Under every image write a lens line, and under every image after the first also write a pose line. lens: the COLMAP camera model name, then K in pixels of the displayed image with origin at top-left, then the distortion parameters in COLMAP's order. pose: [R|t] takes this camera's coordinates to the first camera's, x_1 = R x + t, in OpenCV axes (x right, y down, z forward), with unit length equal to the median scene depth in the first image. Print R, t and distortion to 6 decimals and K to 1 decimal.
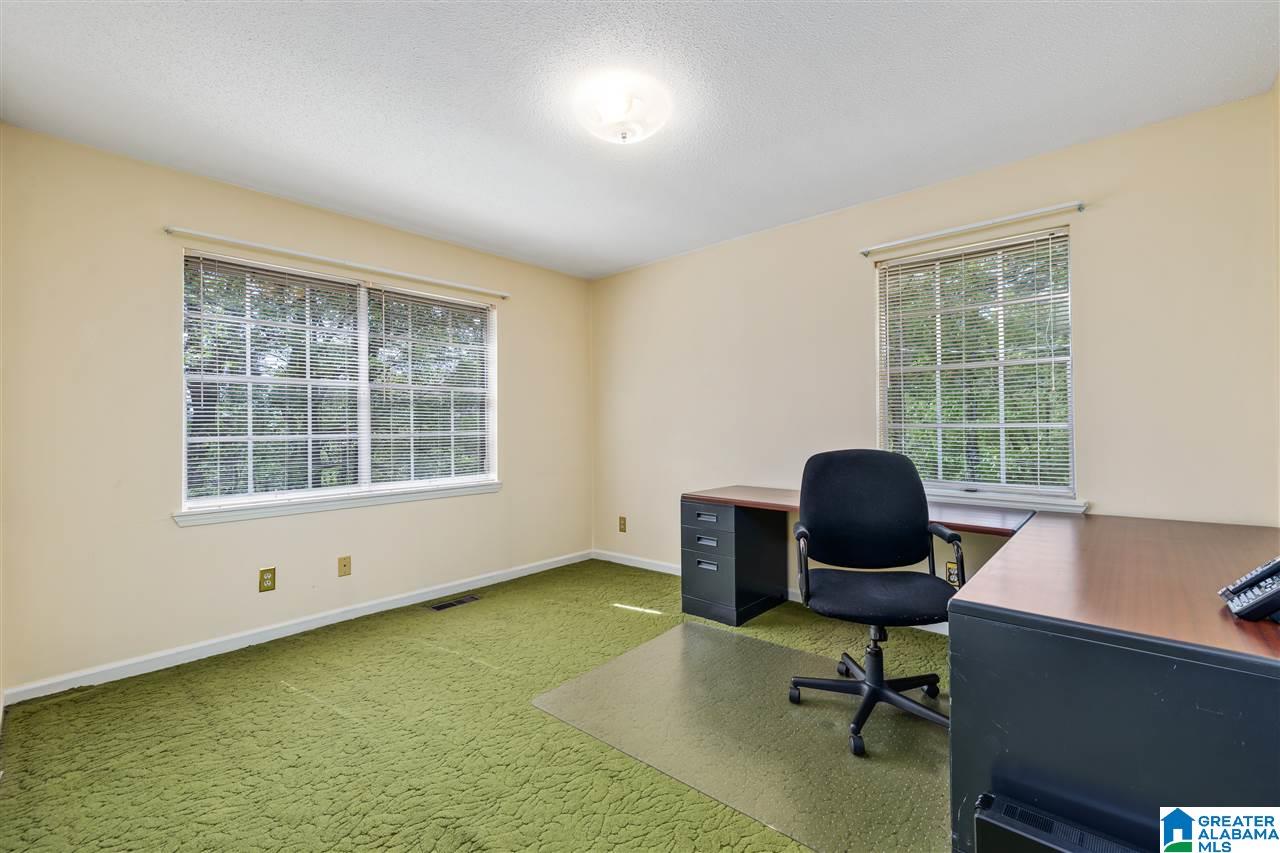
lens RADIAL K [[538.5, 0, 669.6], [0, 538.5, 423.6], [0, 0, 1]] dist [0.003265, 0.000041]
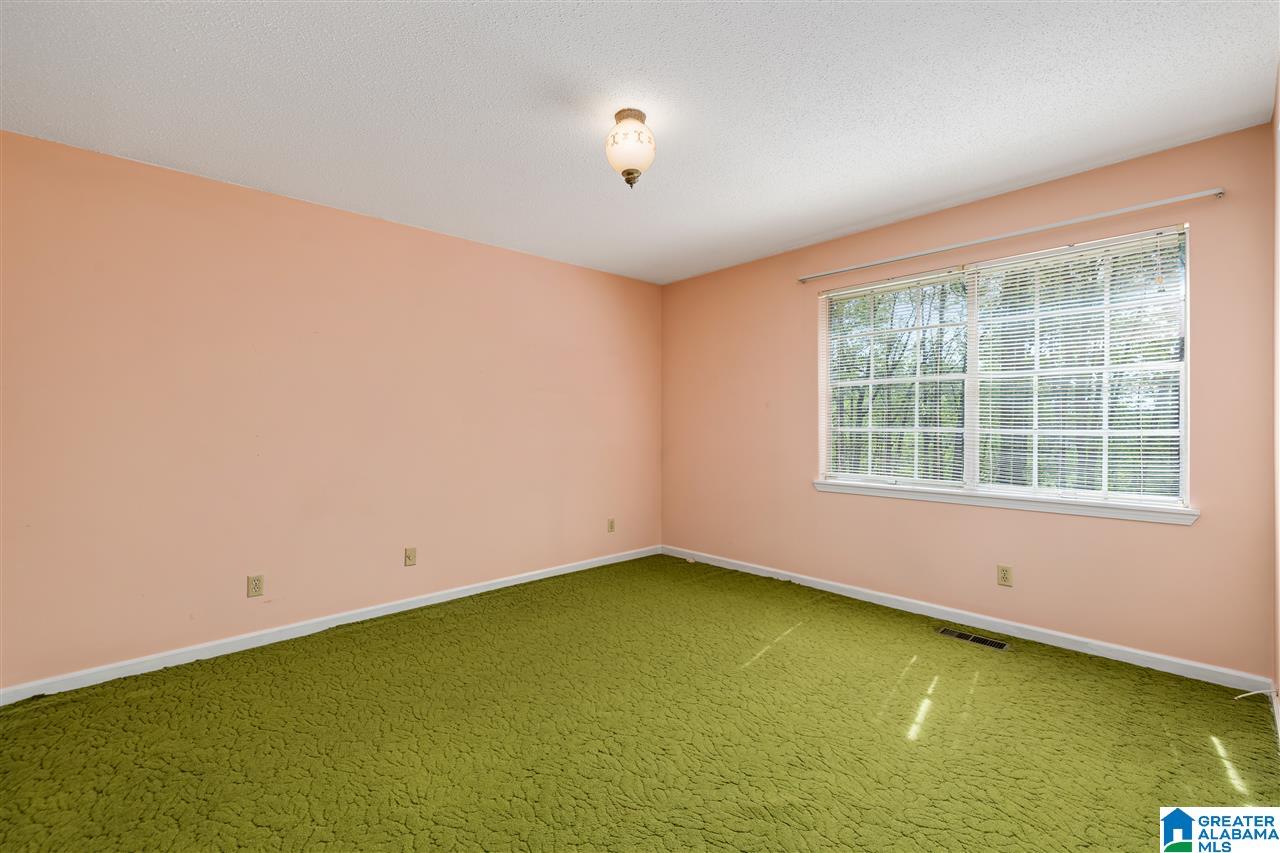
lens RADIAL K [[538.5, 0, 639.9], [0, 538.5, 423.4], [0, 0, 1]] dist [0.003265, 0.000041]
pose [[-0.141010, 0.010695, -0.989950, 0.350772], [0.004214, 0.999939, 0.010203, -0.001806], [0.989999, -0.002733, -0.141047, 0.453432]]
